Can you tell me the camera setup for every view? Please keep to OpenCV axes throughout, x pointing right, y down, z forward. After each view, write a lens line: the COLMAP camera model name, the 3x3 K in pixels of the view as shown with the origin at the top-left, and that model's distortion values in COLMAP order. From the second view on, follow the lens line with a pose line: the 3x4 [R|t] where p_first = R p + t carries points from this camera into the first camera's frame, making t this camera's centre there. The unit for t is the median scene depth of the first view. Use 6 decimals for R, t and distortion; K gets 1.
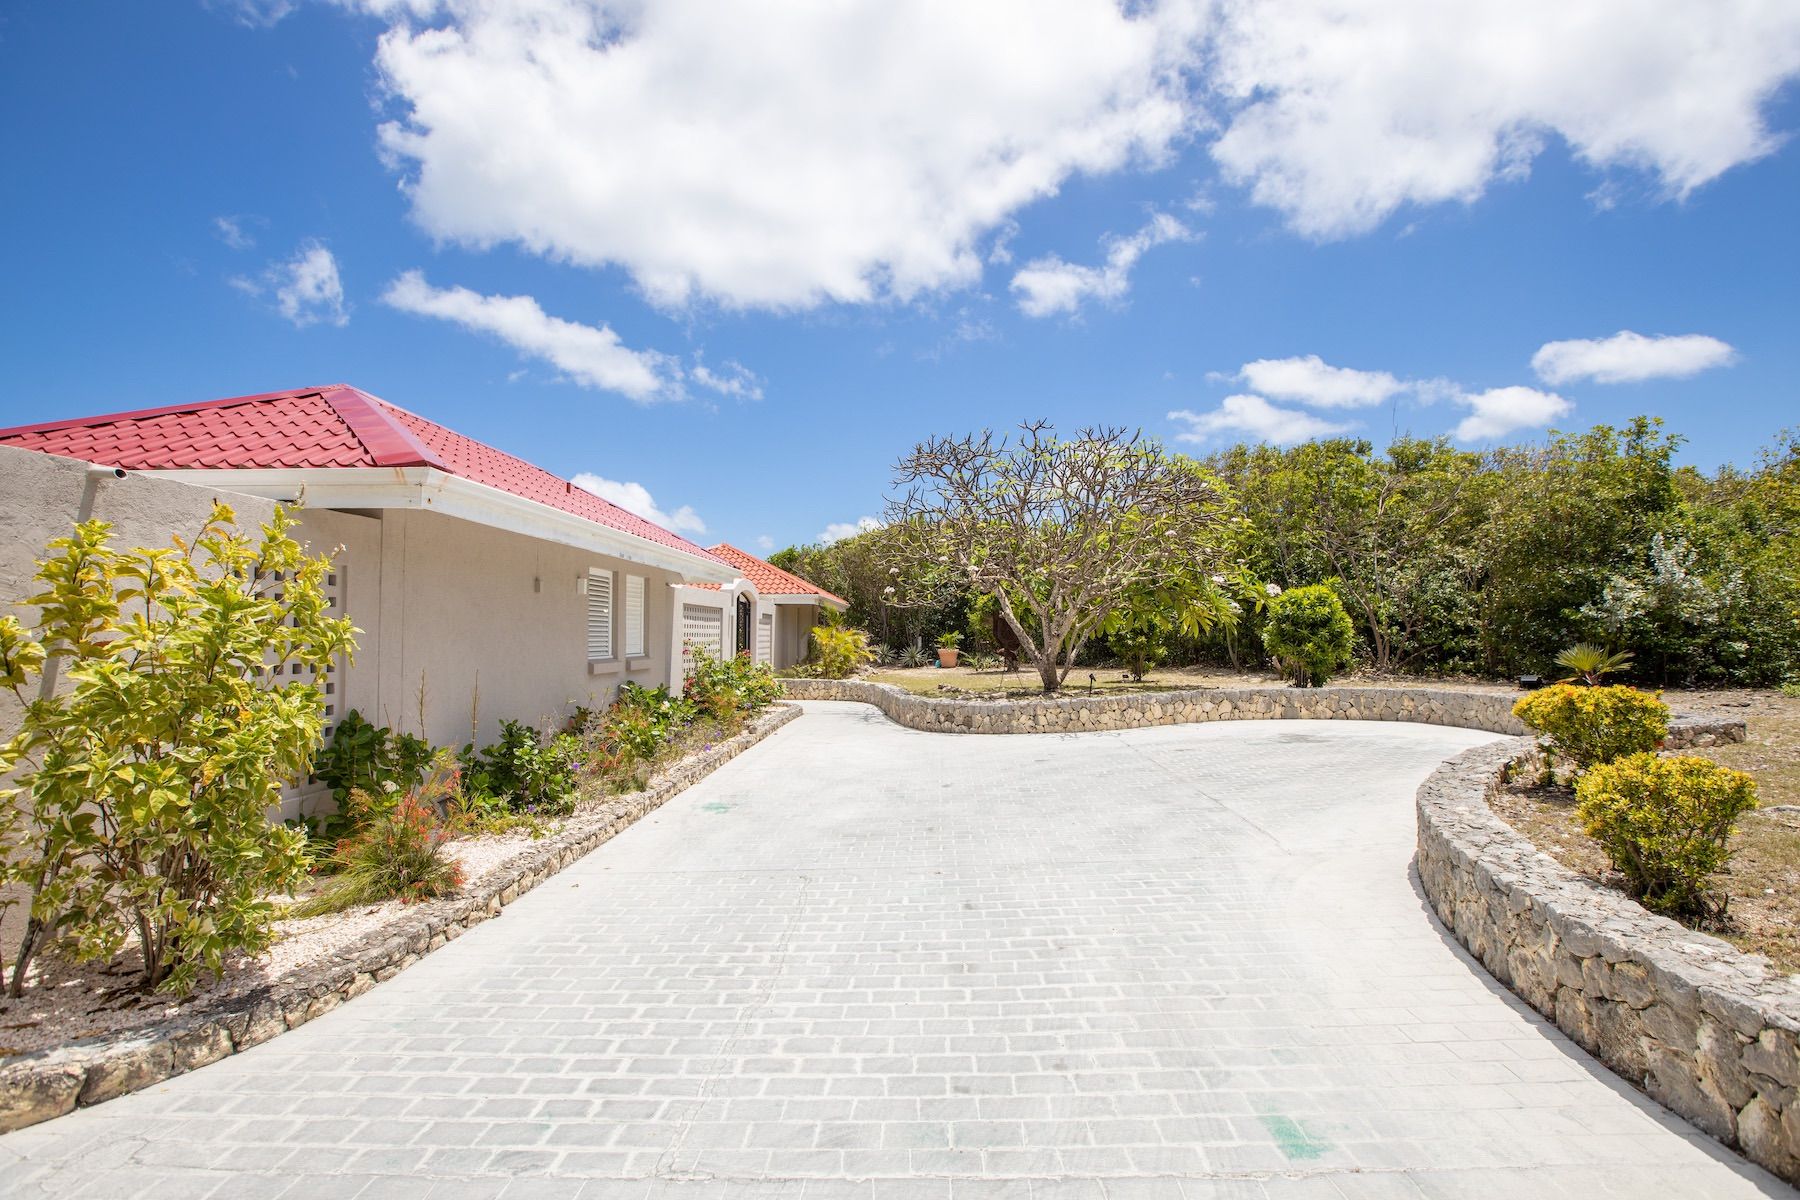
lens RADIAL K [[857.3, 0, 900.3], [0, 857.3, 610.3], [0, 0, 1]] dist [0.027622, -0.012030]
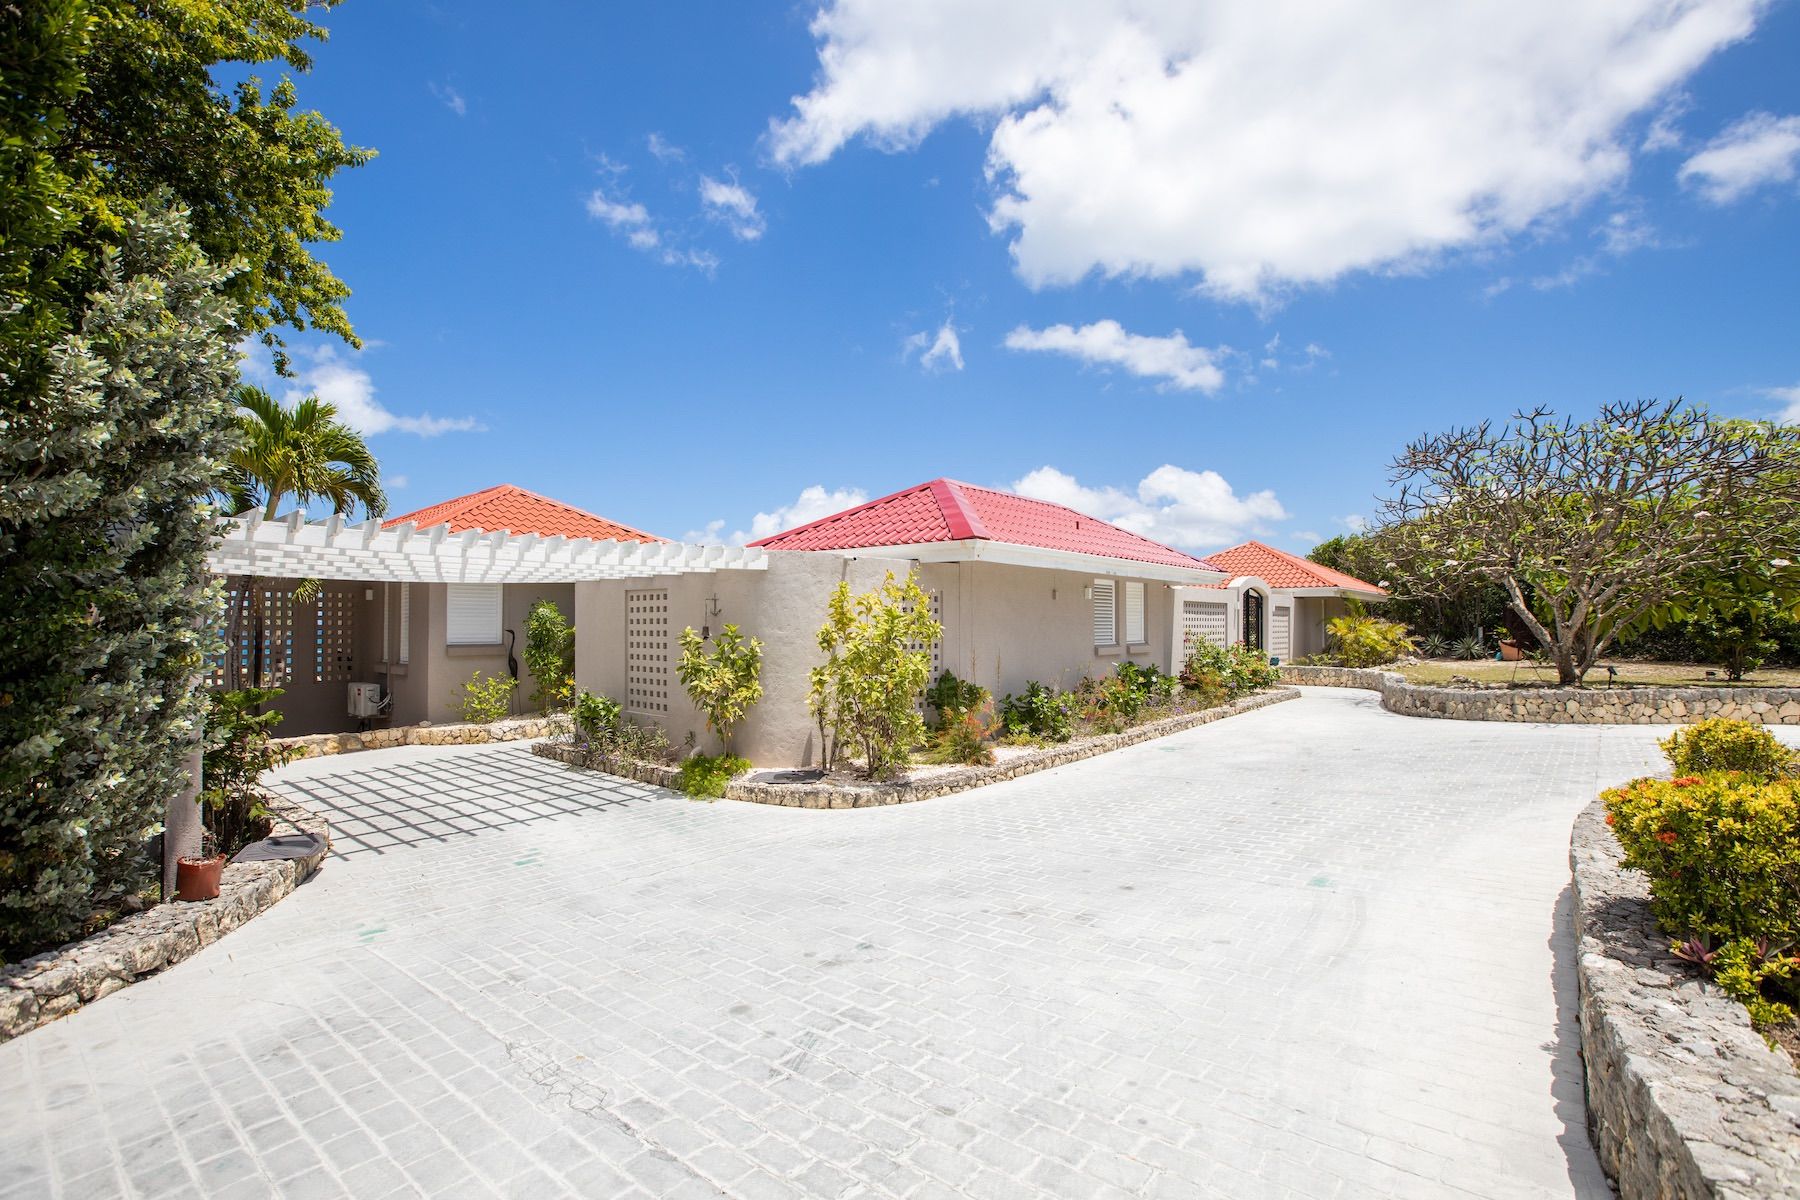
lens RADIAL K [[840.4, 0, 899.9], [0, 840.4, 600.0], [0, 0, 1]] dist [0.095226, 0.000168]
pose [[0.788610, -0.024654, -0.614399, 0.204923], [0.024461, 0.999663, -0.008716, -0.010269], [0.614407, -0.008155, 0.788947, -0.251081]]
